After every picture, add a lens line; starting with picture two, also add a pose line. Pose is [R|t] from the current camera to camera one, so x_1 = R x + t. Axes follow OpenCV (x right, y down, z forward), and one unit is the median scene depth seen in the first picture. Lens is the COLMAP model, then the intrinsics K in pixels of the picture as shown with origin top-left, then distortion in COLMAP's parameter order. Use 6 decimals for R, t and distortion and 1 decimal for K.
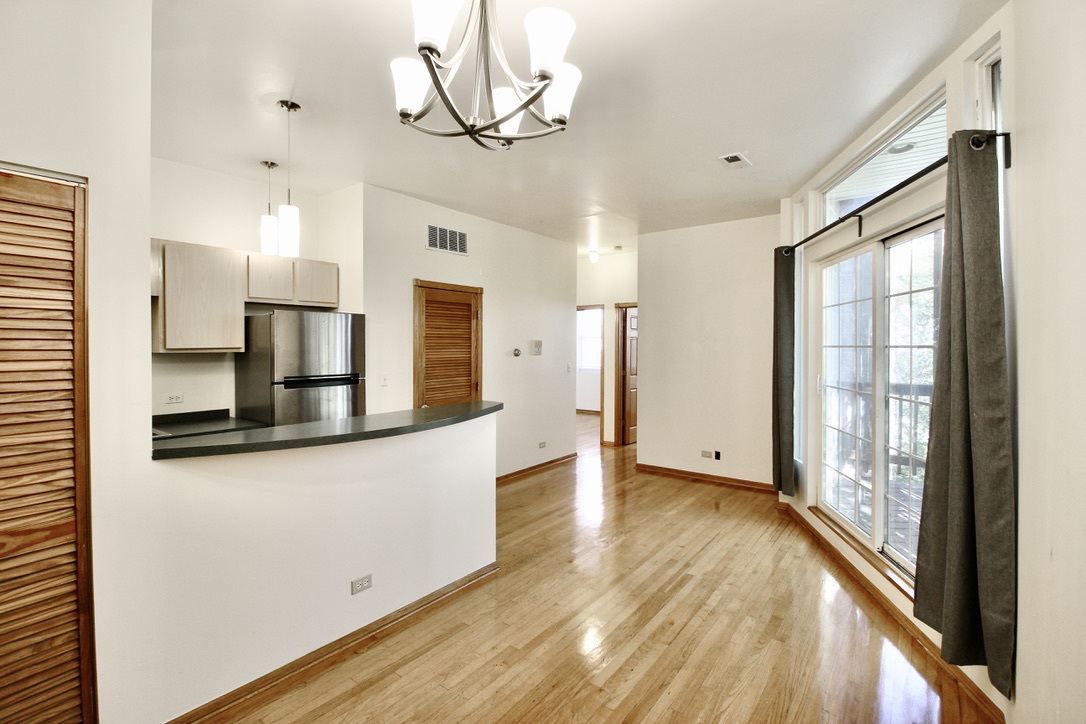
lens RADIAL K [[507.0, 0, 539.9], [0, 507.0, 348.7], [0, 0, 1]] dist [-0.001699, -0.011532]
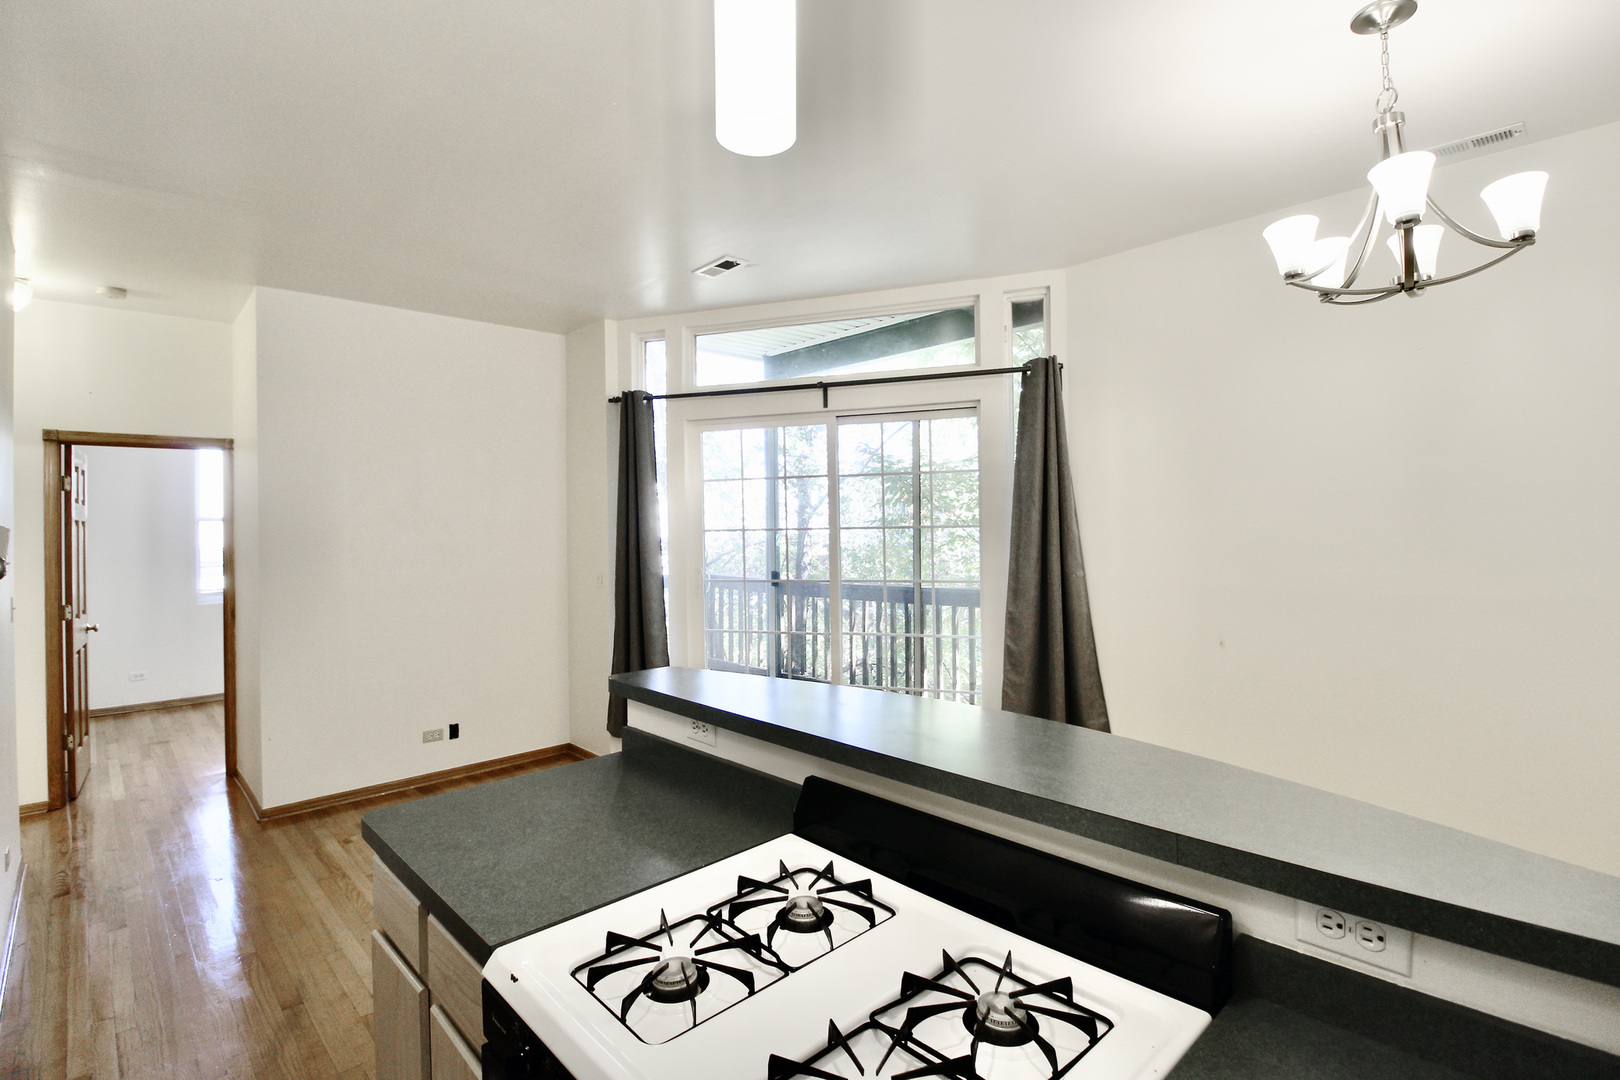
lens RADIAL K [[756.3, 0, 801.6], [0, 756.3, 522.8], [0, 0, 1]] dist [-0.001699, -0.011532]
pose [[0.152832, -0.000015, 0.988252, -0.519105], [0.024575, 0.999691, -0.003785, -0.008317], [-0.987947, 0.024865, 0.152785, 0.608959]]
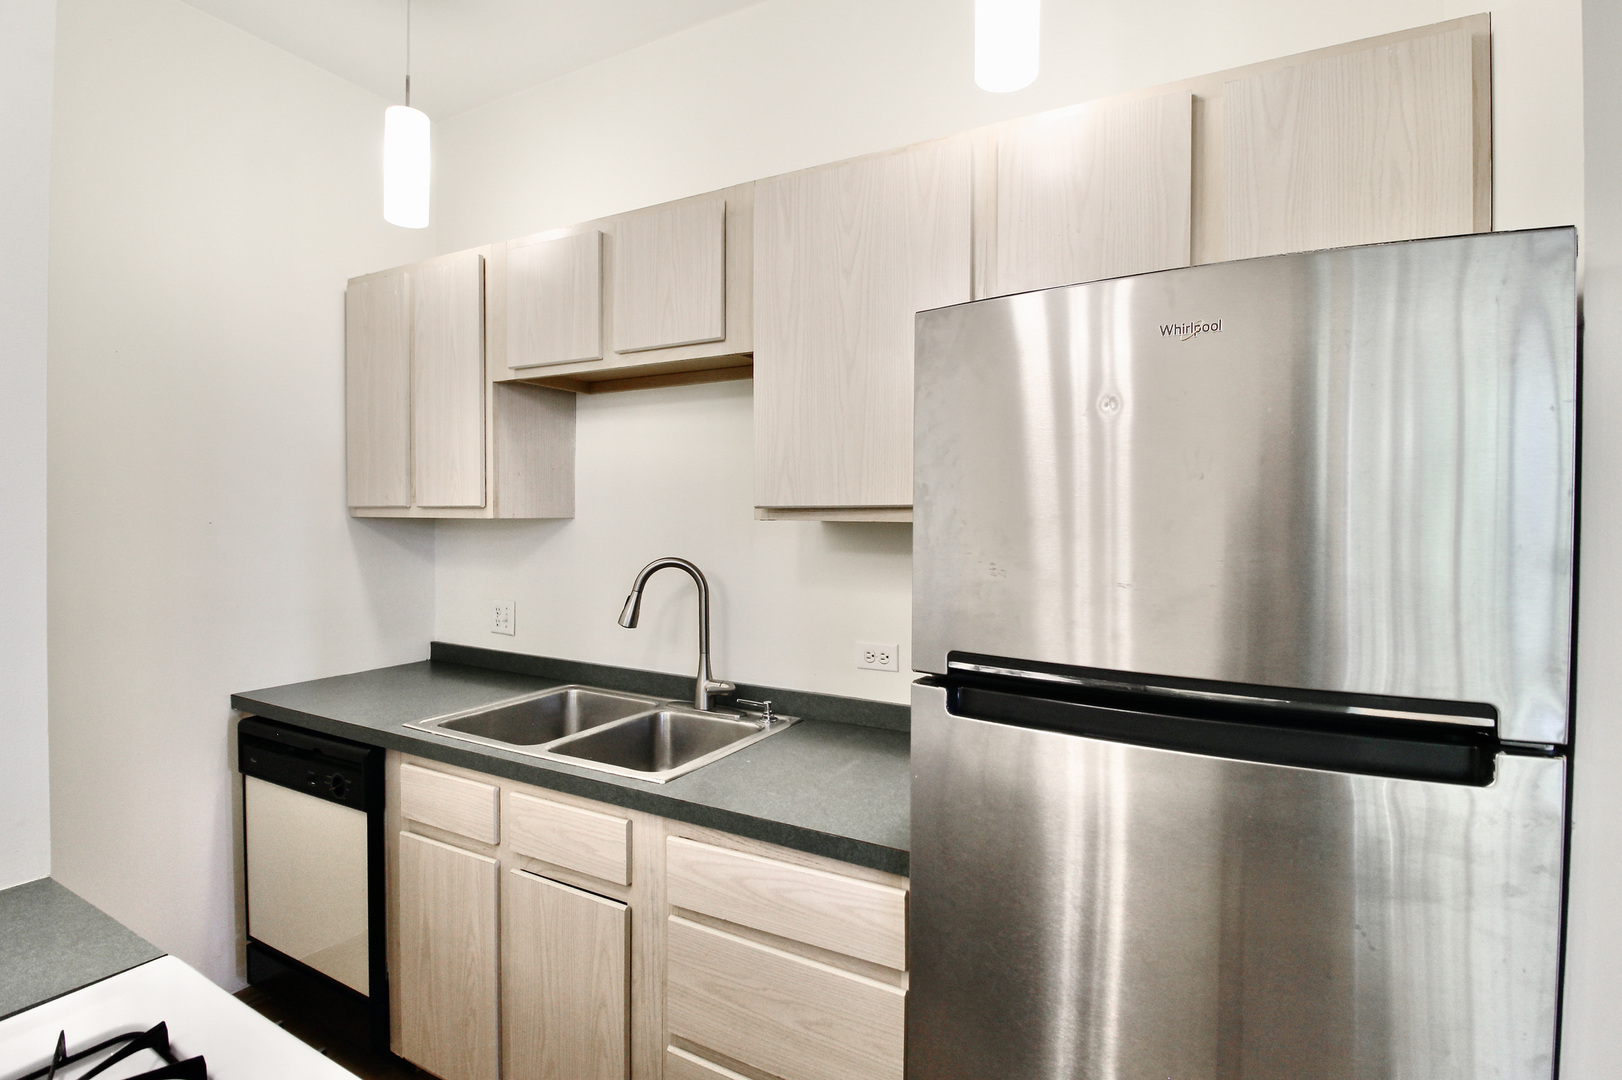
lens RADIAL K [[757.2, 0, 839.7], [0, 757.2, 531.8], [0, 0, 1]] dist [-0.001699, -0.011532]
pose [[0.166748, 0.016734, -0.985858, -0.187170], [-0.018231, 0.999737, 0.013886, 0.005895], [0.985831, 0.015658, 0.167009, 0.742768]]
